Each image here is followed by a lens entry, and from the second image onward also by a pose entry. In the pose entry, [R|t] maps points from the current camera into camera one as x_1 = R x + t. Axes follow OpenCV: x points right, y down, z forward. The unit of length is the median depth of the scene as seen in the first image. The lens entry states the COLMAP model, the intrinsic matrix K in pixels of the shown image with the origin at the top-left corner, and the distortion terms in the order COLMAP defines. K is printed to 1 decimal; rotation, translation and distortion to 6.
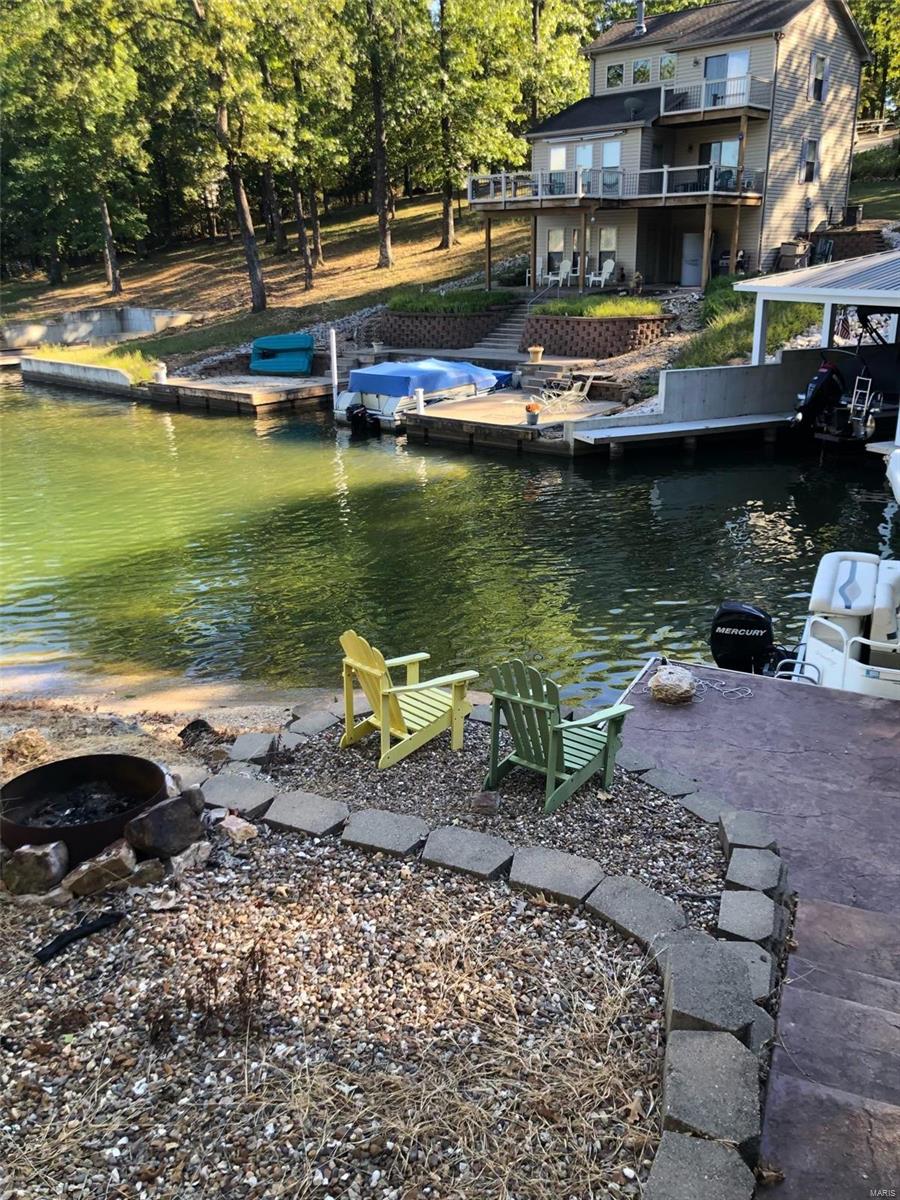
lens RADIAL K [[973.6, 0, 449.5], [0, 973.6, 604.7], [0, 0, 1]] dist [0.002511, 0.014304]
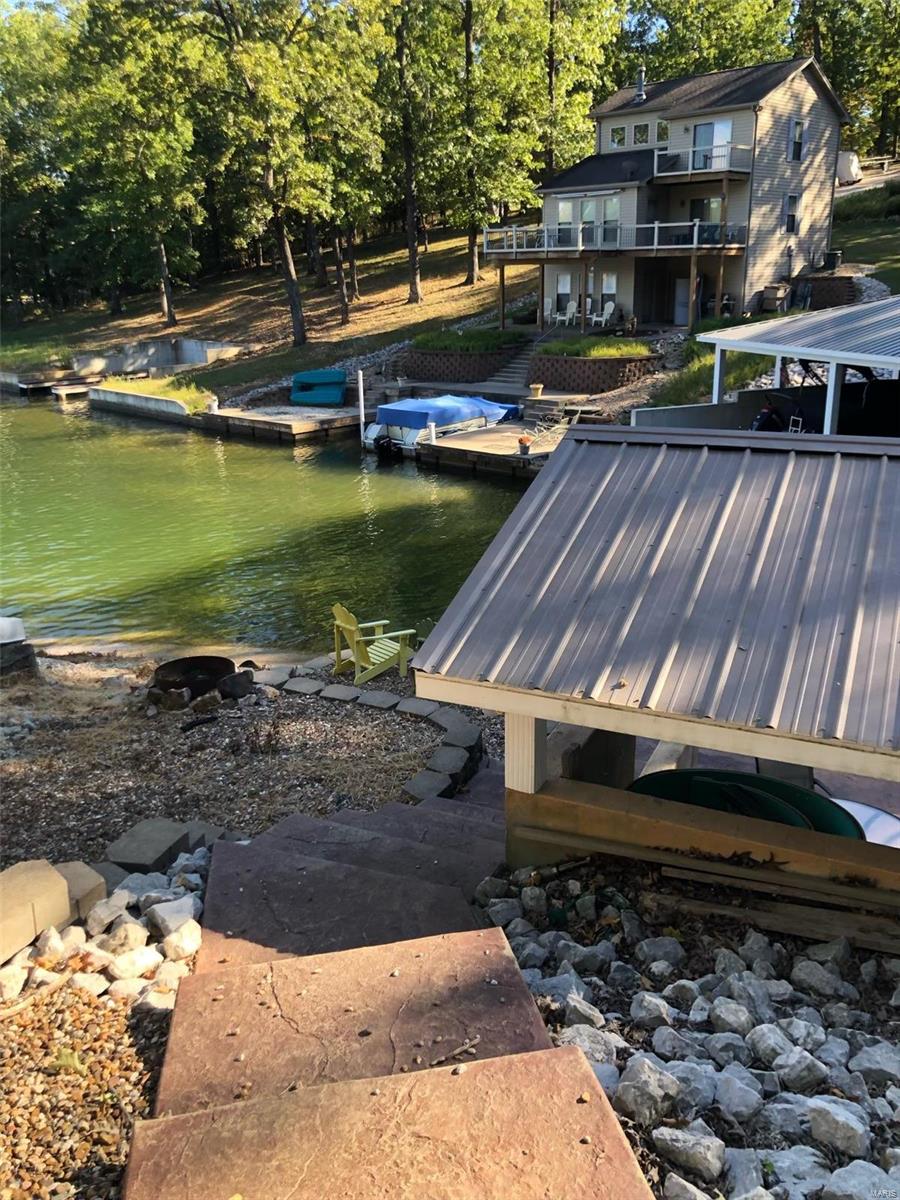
lens RADIAL K [[973.6, 0, 449.5], [0, 973.6, 595.3], [0, 0, 1]] dist [0.002511, 0.014304]
pose [[0.999123, 0.006365, -0.041396, 0.029191], [-0.007251, 0.999747, -0.021294, 0.008502], [0.041250, 0.021575, 0.998916, -0.123232]]
